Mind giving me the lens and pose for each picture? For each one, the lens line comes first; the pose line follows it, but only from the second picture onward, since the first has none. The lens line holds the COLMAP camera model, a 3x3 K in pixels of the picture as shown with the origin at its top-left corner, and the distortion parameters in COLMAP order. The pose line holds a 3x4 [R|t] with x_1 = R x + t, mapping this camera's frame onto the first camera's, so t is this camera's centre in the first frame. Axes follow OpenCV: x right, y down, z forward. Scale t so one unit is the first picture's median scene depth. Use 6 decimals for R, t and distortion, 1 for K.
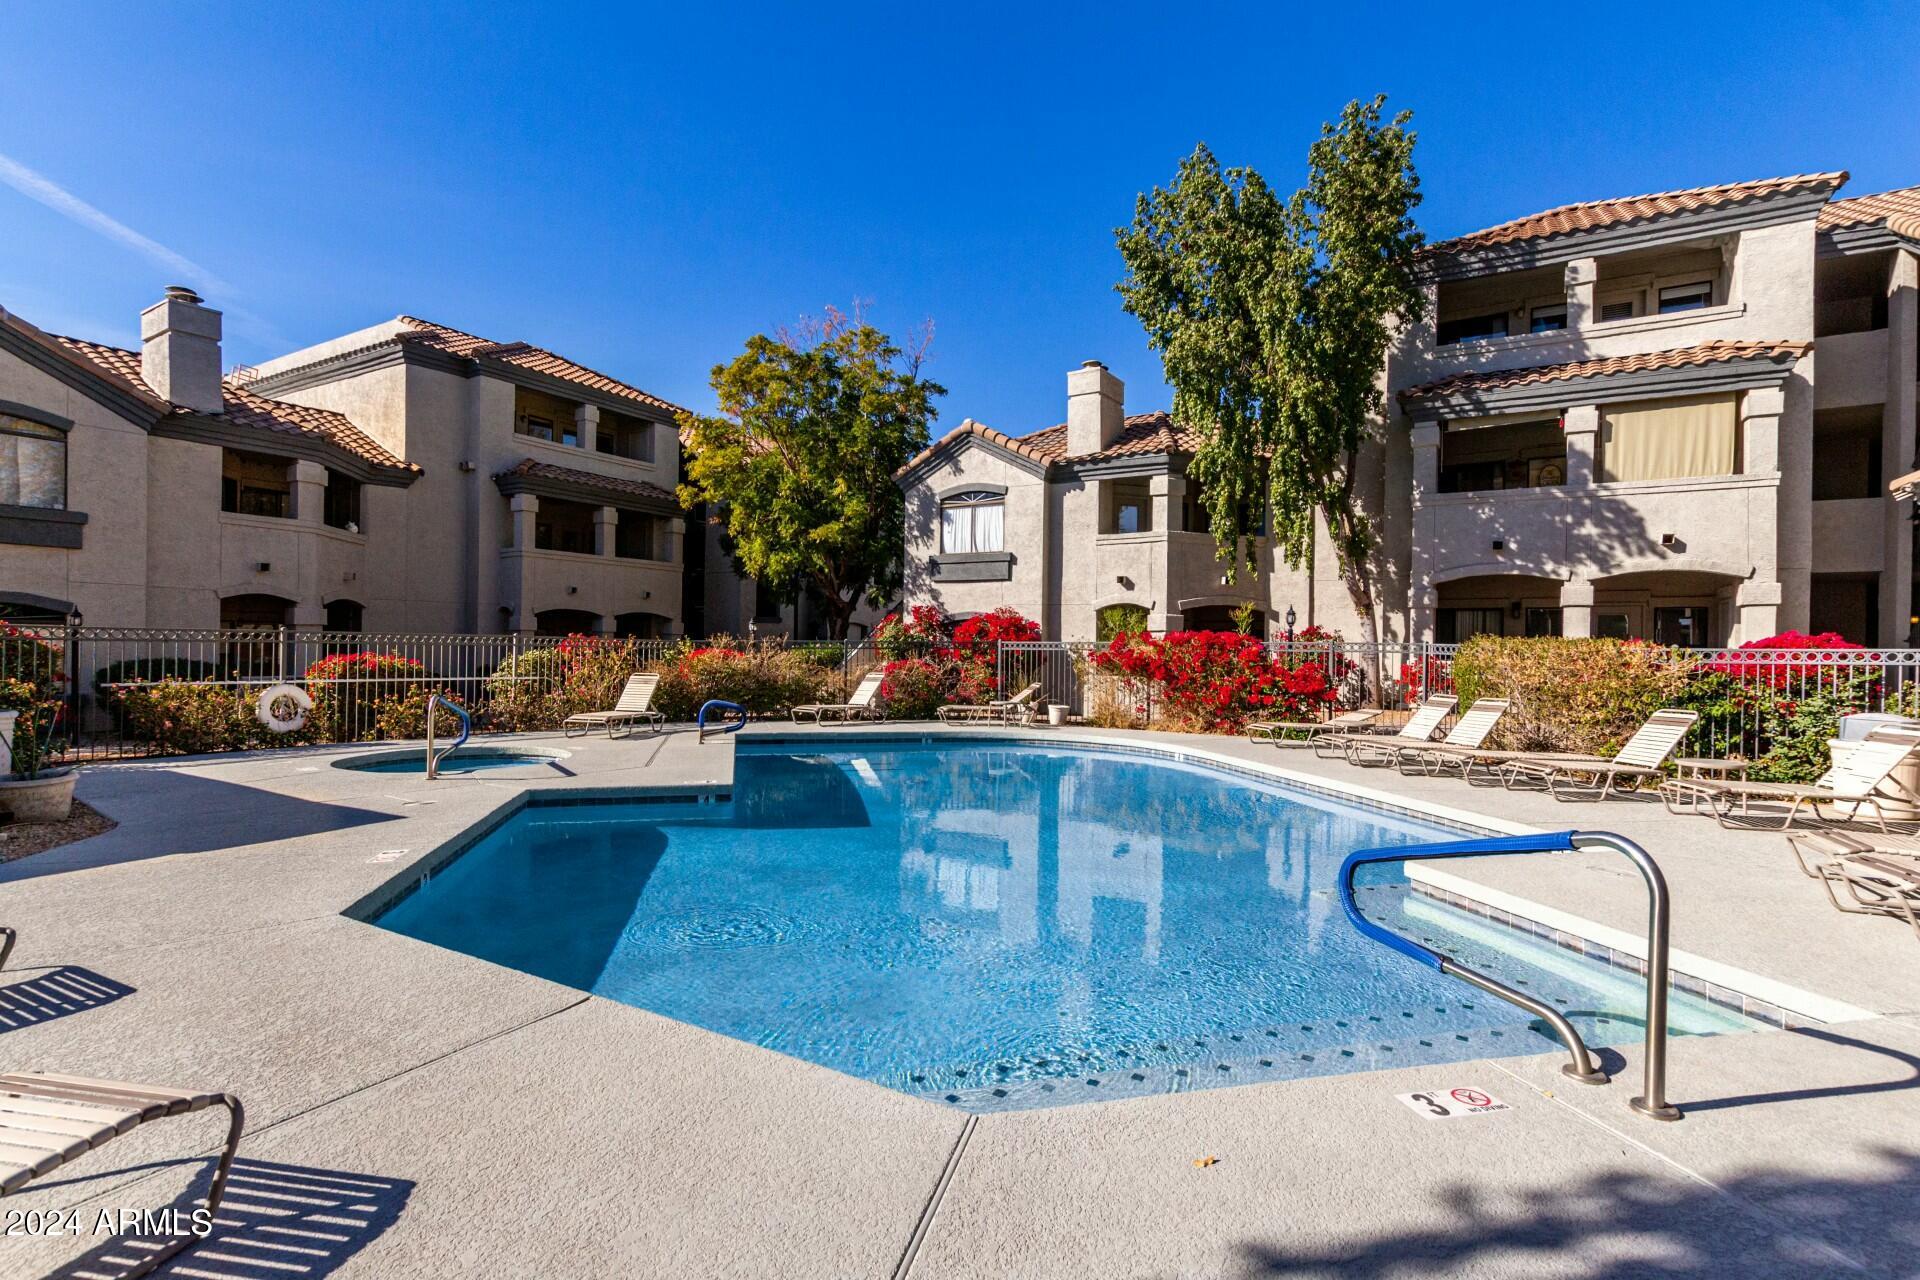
lens RADIAL K [[868.8, 0, 964.3], [0, 868.8, 649.4], [0, 0, 1]] dist [-0.002487, -0.001124]
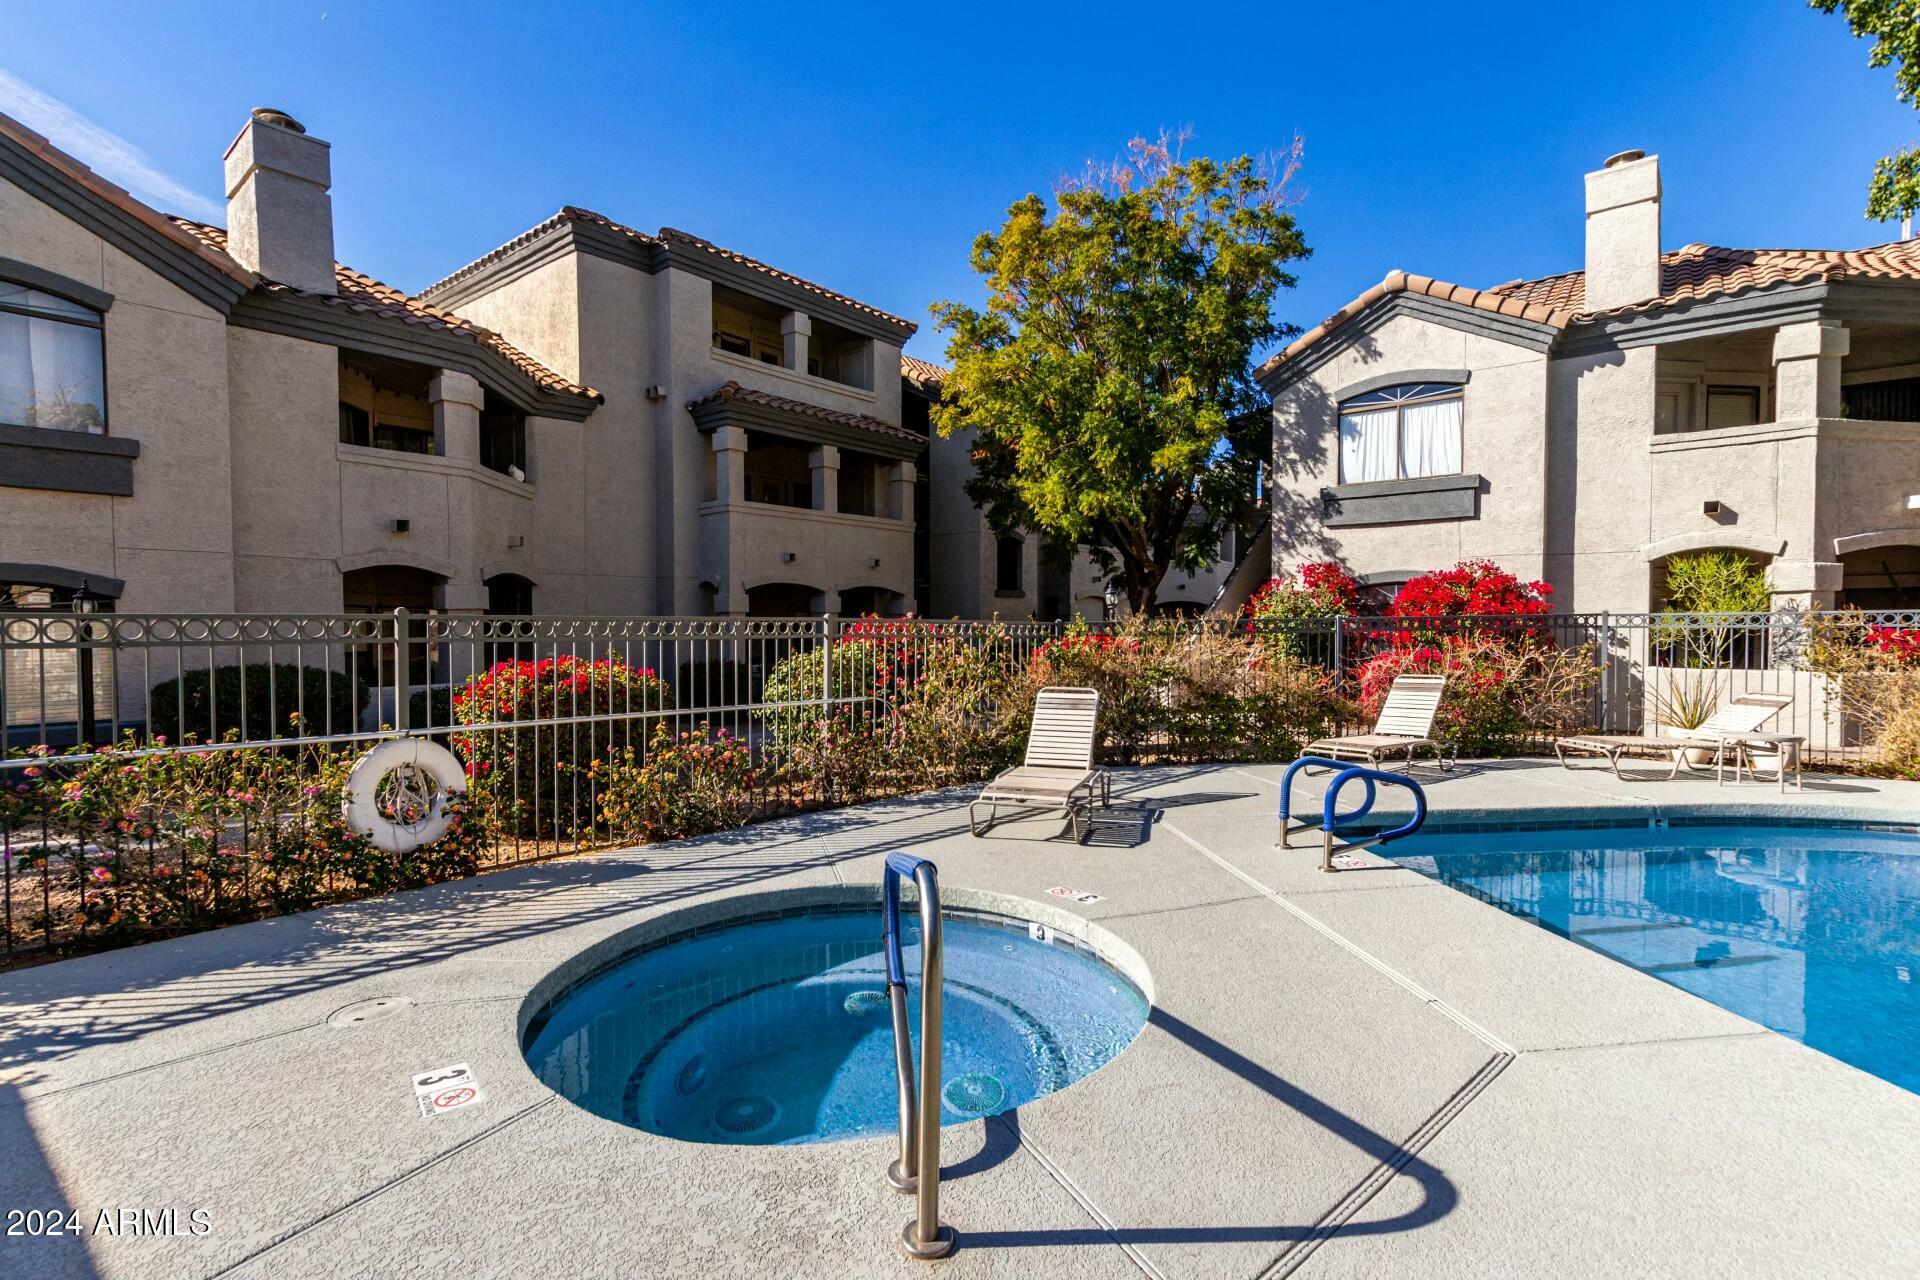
lens RADIAL K [[896.3, 0, 978.0], [0, 896.3, 642.3], [0, 0, 1]] dist [0.003399, 0.000468]
pose [[0.991179, -0.014292, -0.131754, -0.222811], [0.016515, 0.999739, 0.015793, -0.005441], [0.131494, -0.017830, 0.991157, 0.300311]]
